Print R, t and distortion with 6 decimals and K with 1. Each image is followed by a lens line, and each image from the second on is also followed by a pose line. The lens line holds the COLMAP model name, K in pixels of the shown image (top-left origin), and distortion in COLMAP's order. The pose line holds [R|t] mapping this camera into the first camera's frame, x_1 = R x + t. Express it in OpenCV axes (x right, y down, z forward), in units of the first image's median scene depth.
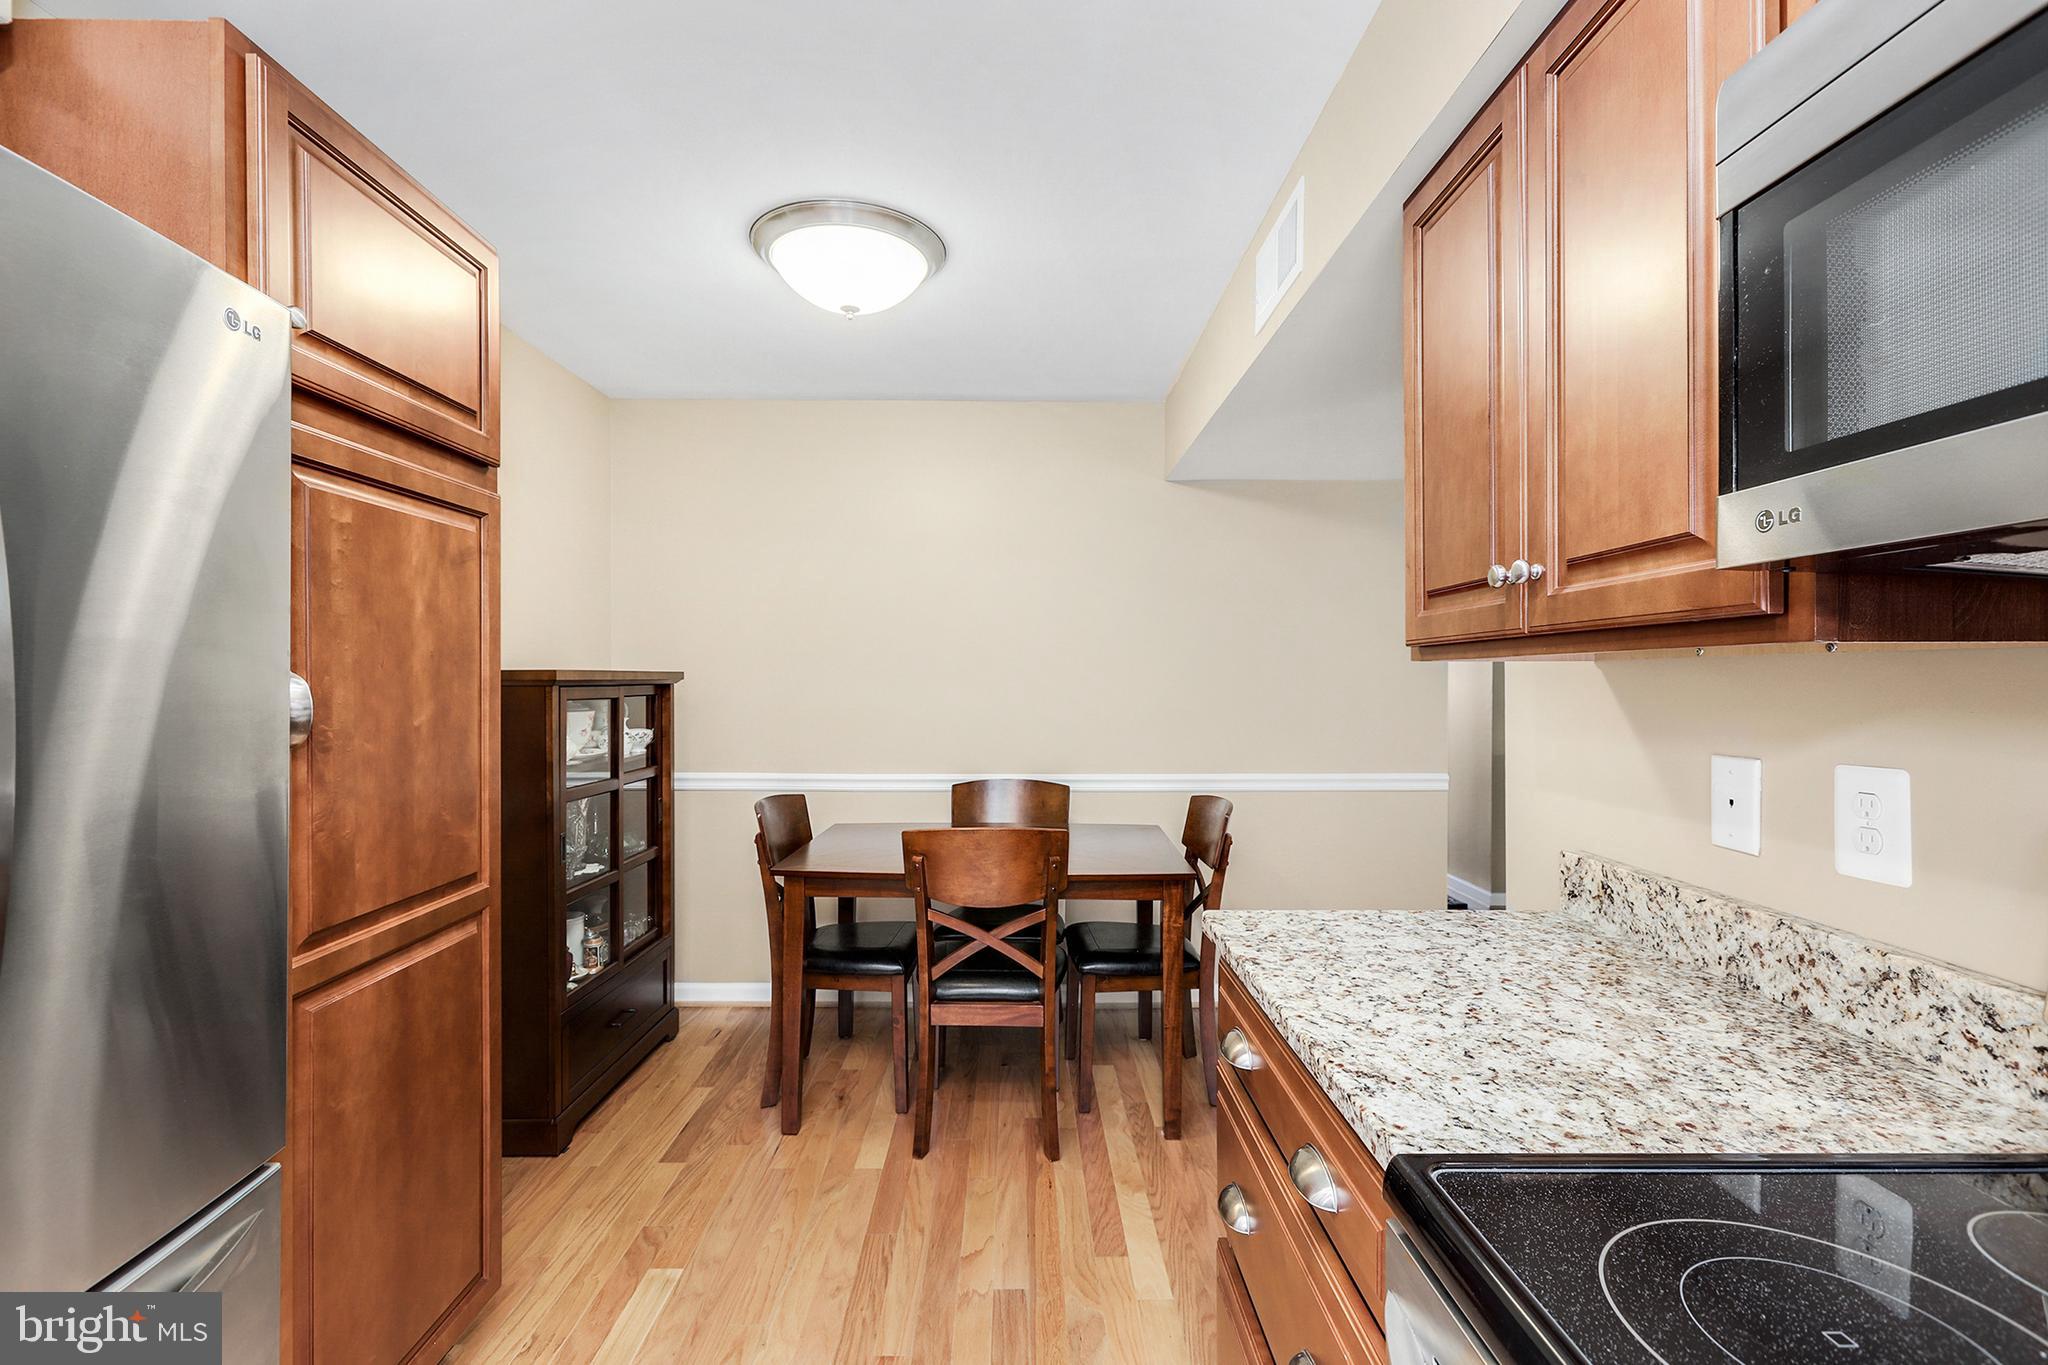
lens RADIAL K [[913.4, 0, 1019.1], [0, 913.4, 681.6], [0, 0, 1]] dist [-0.001832, 0.002410]
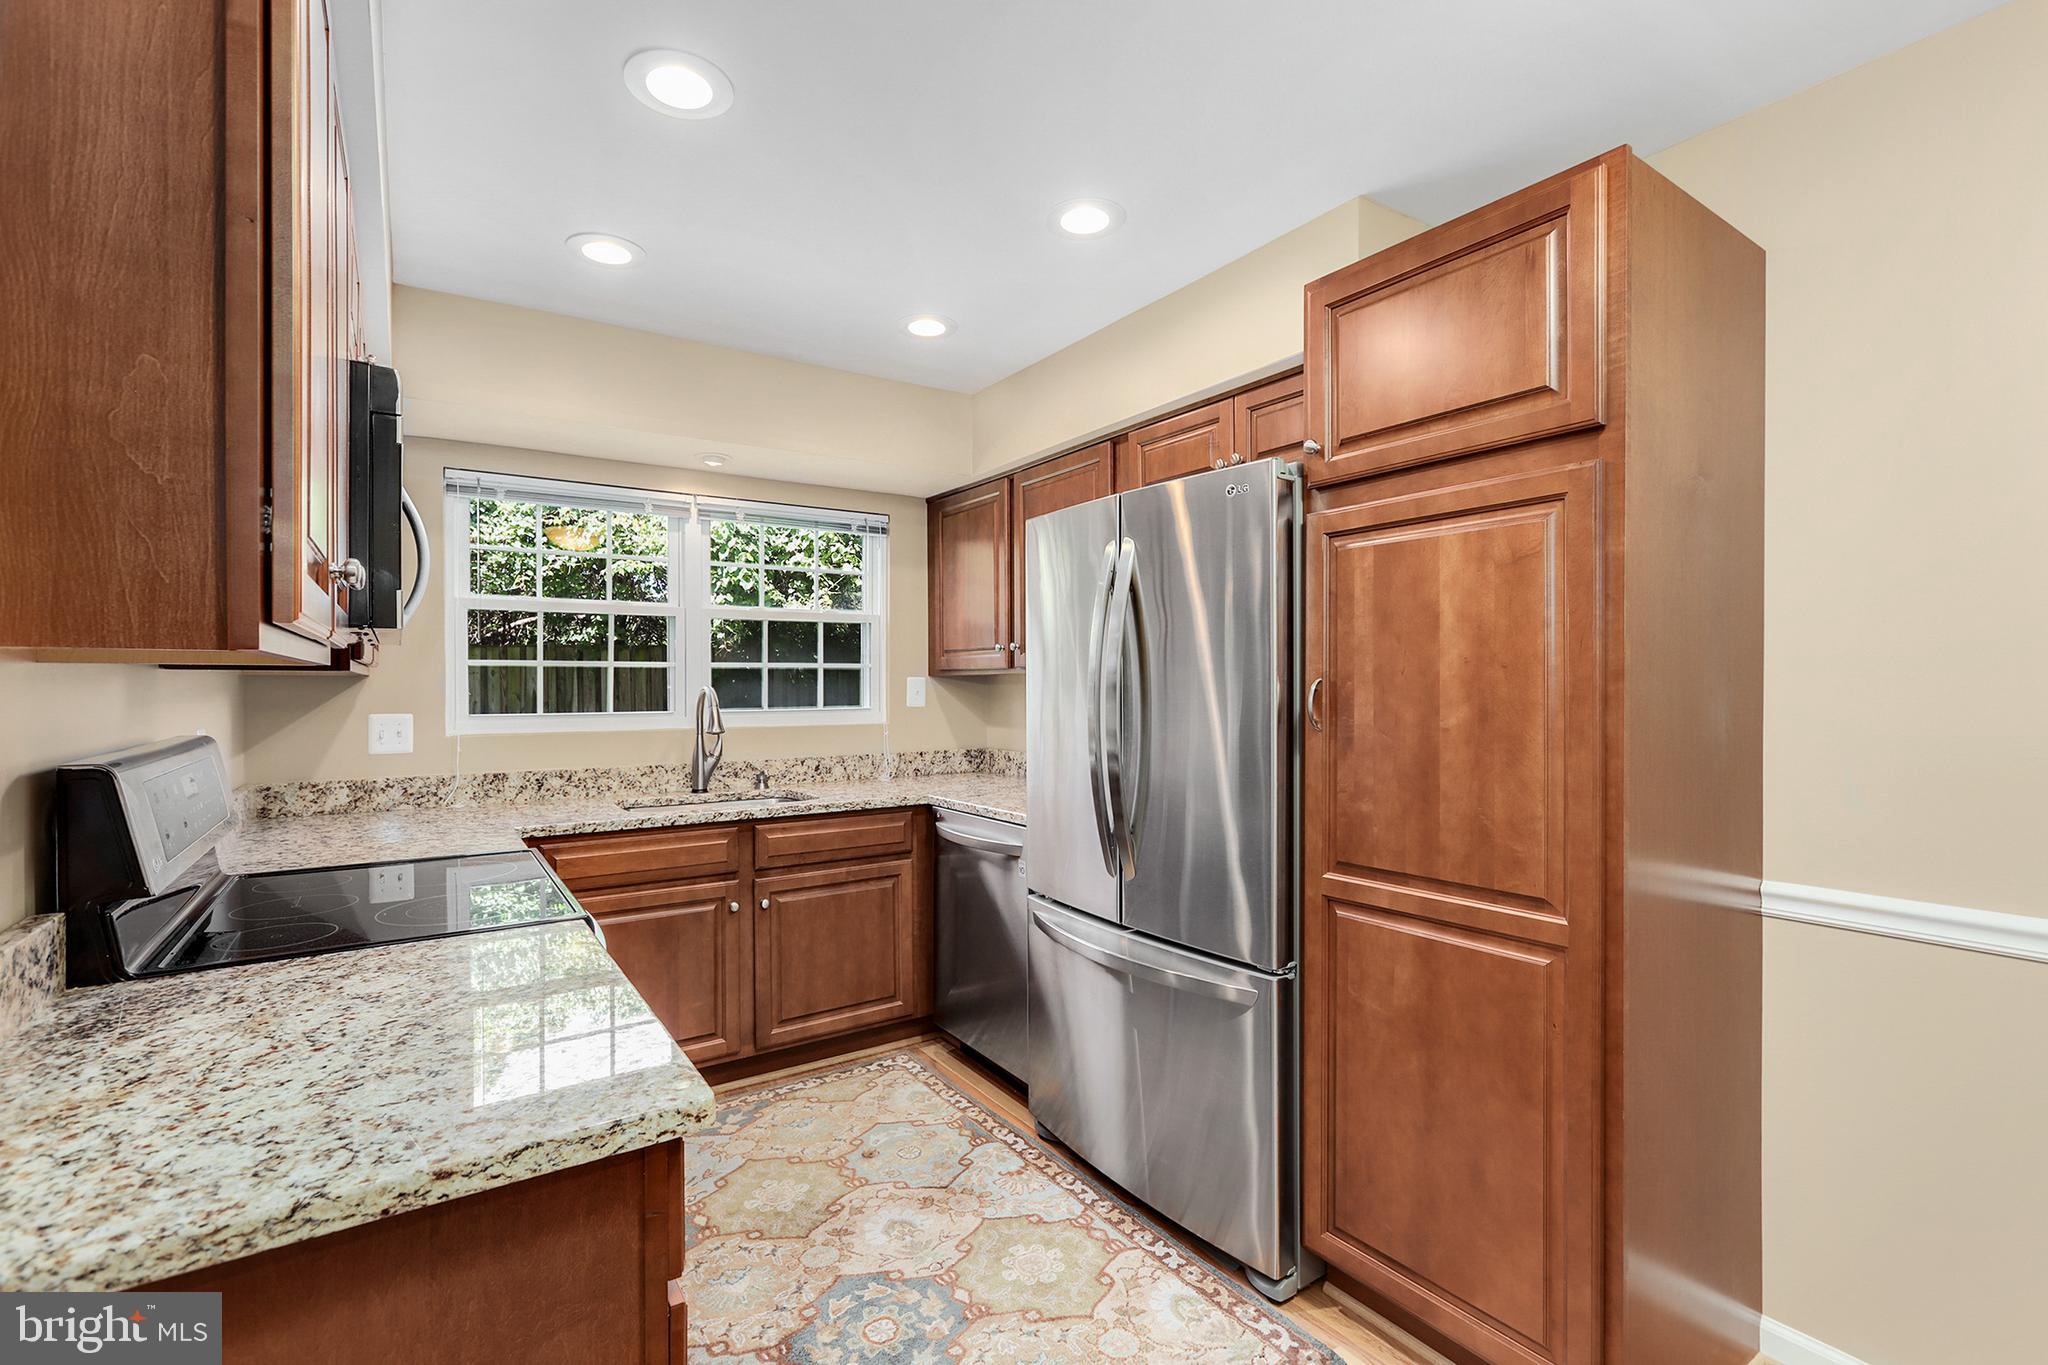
lens RADIAL K [[913.4, 0, 1021.7], [0, 913.4, 685.1], [0, 0, 1]] dist [-0.001832, 0.002410]
pose [[-0.833439, 0.002616, -0.552605, 0.477038], [-0.000111, 0.999988, 0.004902, -0.009168], [0.552611, 0.004147, -0.833429, 2.125425]]
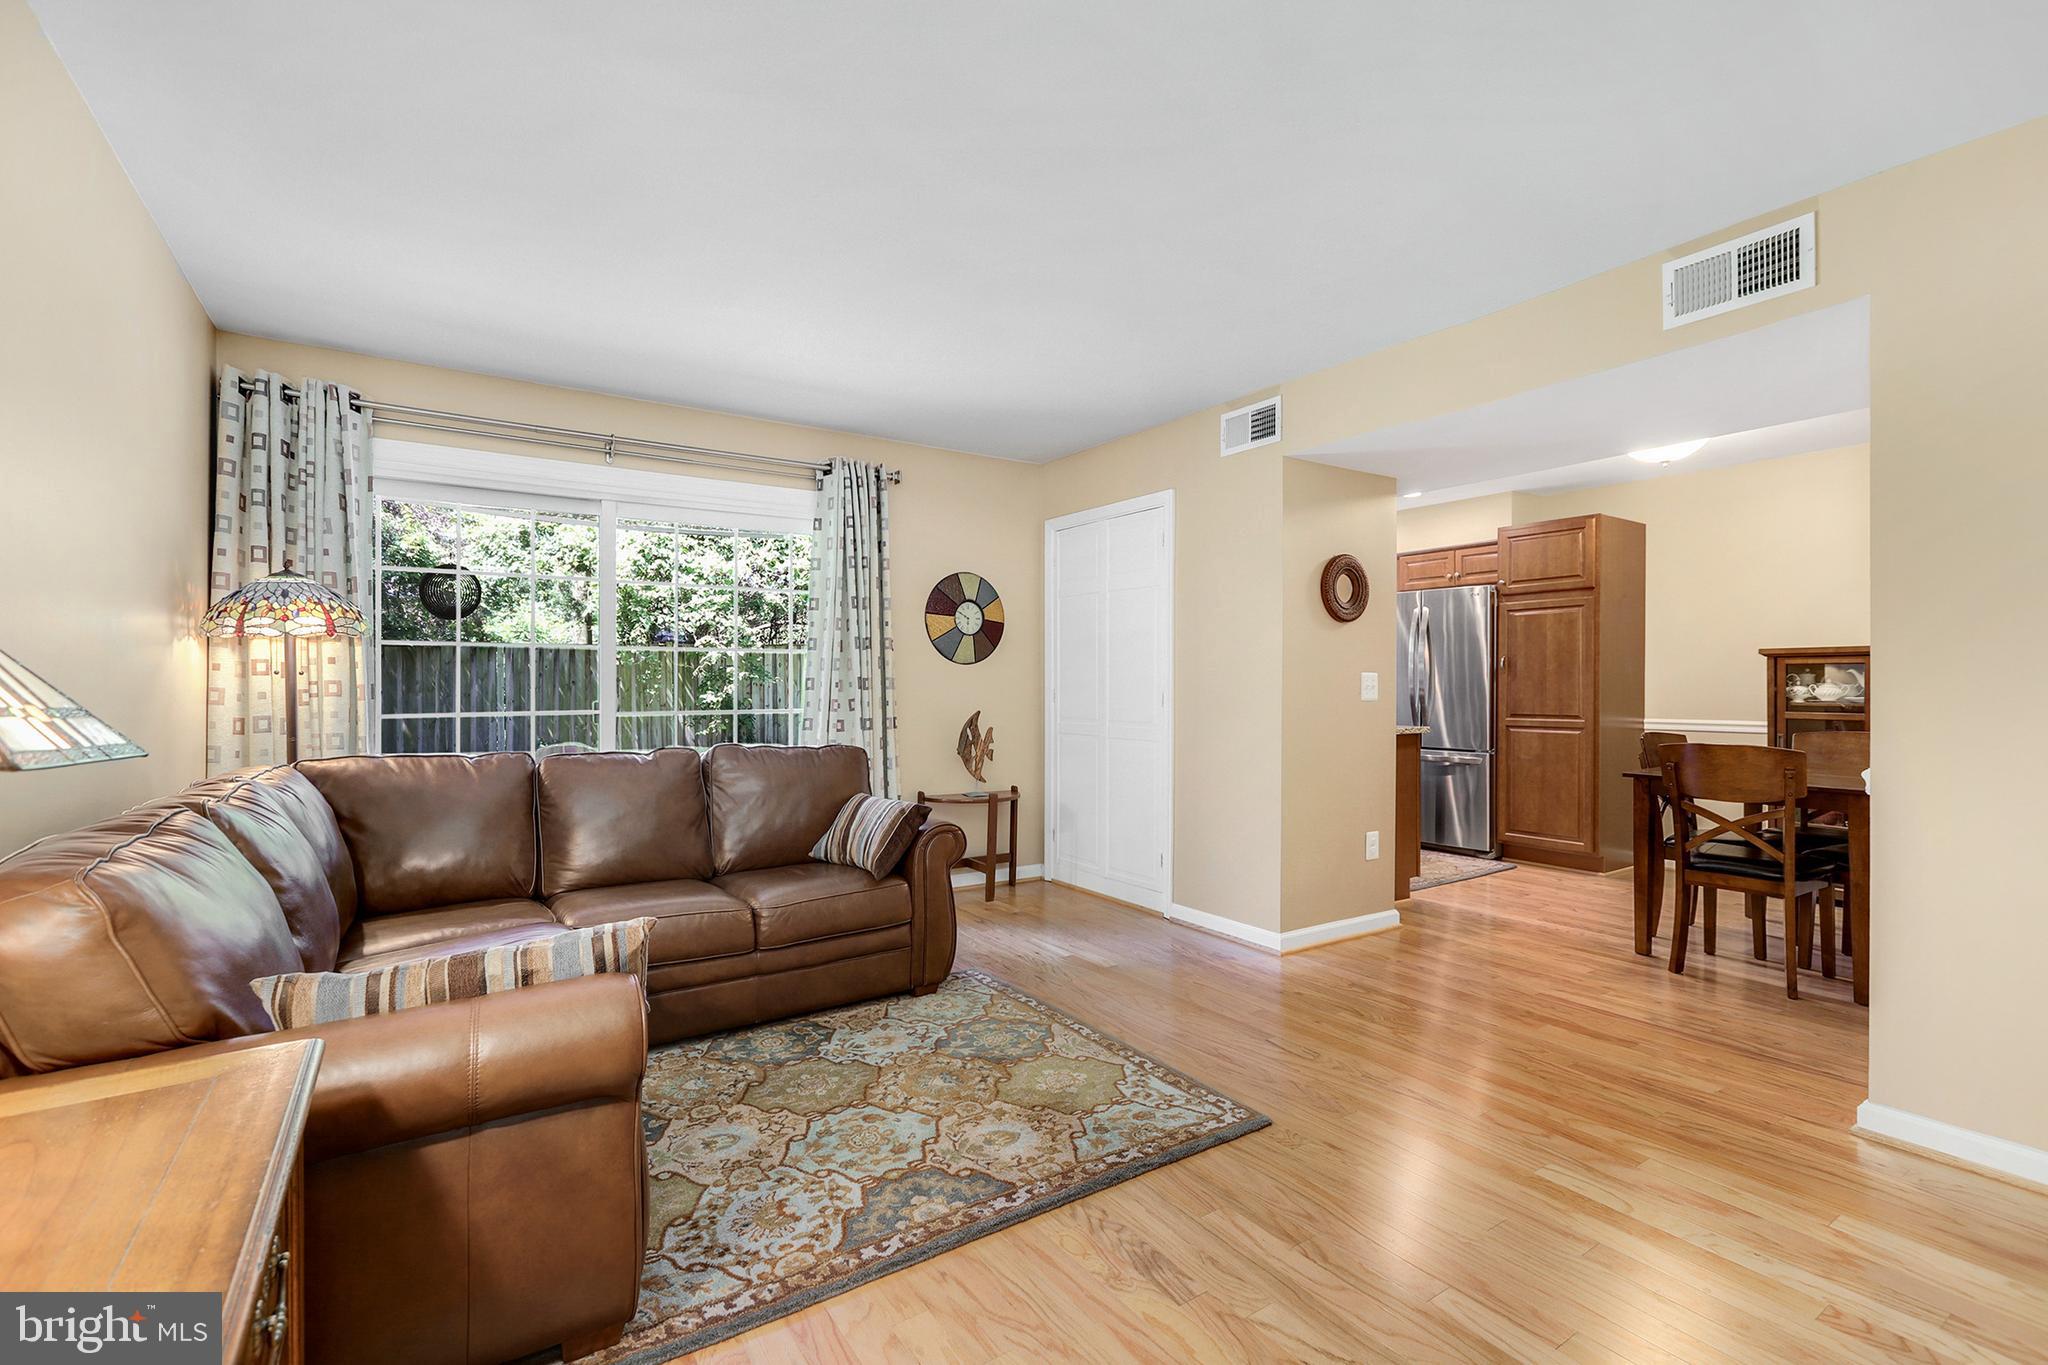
lens RADIAL K [[913.4, 0, 1016.7], [0, 913.4, 683.0], [0, 0, 1]] dist [-0.001832, 0.002410]
pose [[-0.839780, -0.002264, -0.542922, 4.158143], [-0.003206, 0.999995, 0.000790, 0.139238], [0.542917, 0.002404, -0.839783, 3.851047]]
